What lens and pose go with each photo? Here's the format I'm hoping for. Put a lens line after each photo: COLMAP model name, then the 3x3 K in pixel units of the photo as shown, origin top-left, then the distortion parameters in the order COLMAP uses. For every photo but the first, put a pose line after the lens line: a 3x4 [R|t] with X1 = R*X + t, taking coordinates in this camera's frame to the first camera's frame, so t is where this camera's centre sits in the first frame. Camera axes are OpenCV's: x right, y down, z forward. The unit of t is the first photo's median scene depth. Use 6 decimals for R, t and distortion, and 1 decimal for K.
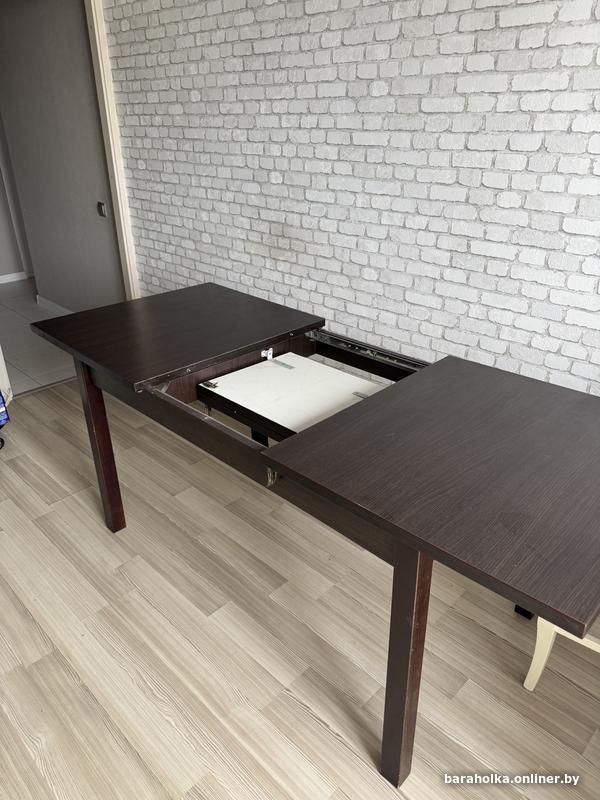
lens RADIAL K [[575.3, 0, 294.4], [0, 575.3, 400.7], [0, 0, 1]] dist [-0.005526, -0.016543]
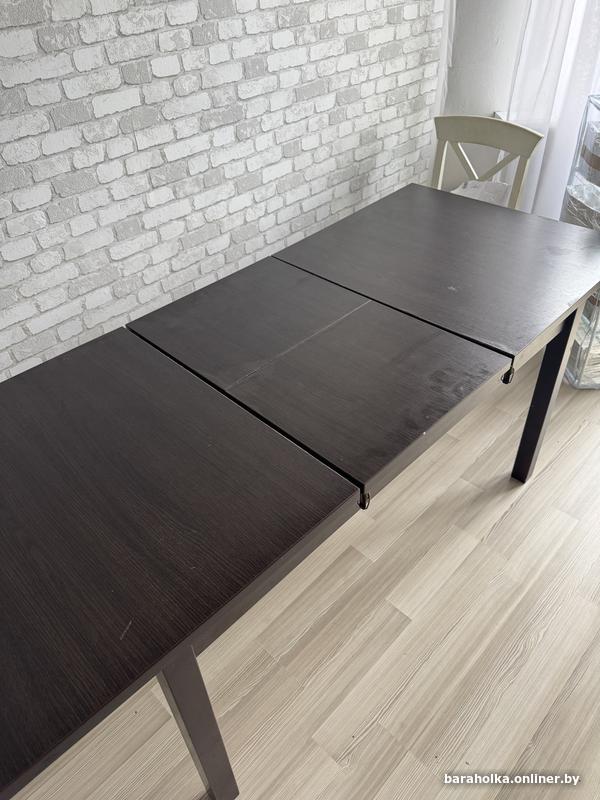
lens RADIAL K [[575.3, 0, 307.3], [0, 575.3, 399.4], [0, 0, 1]] dist [-0.005526, -0.016543]
pose [[-0.018535, -0.634925, 0.772352, -0.601094], [0.484810, 0.669887, 0.562326, -0.416386], [-0.874423, 0.384866, 0.295402, 0.732824]]
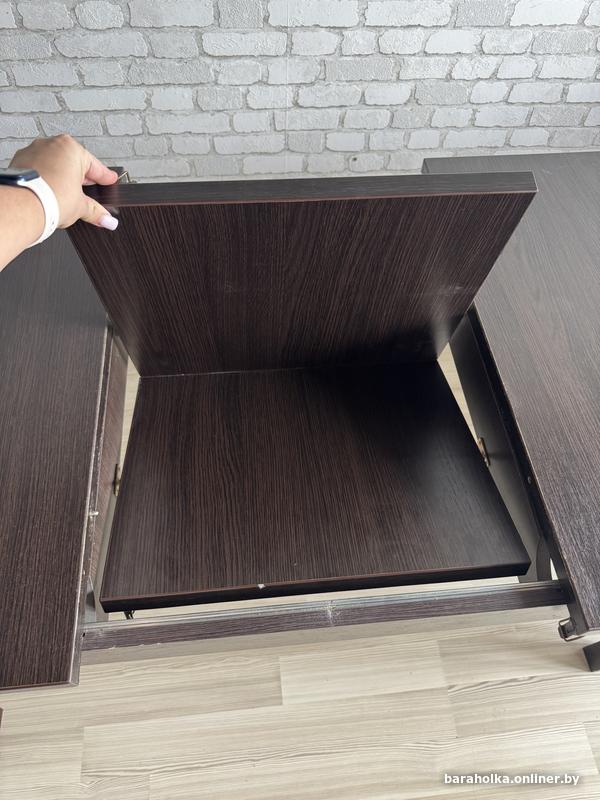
lens RADIAL K [[575.3, 0, 299.3], [0, 575.3, 394.3], [0, 0, 1]] dist [-0.005526, -0.016543]
pose [[0.630290, -0.636891, 0.443964, -0.200322], [0.302200, 0.728020, 0.615356, -0.284785], [-0.715129, -0.253687, 0.651332, 0.629057]]
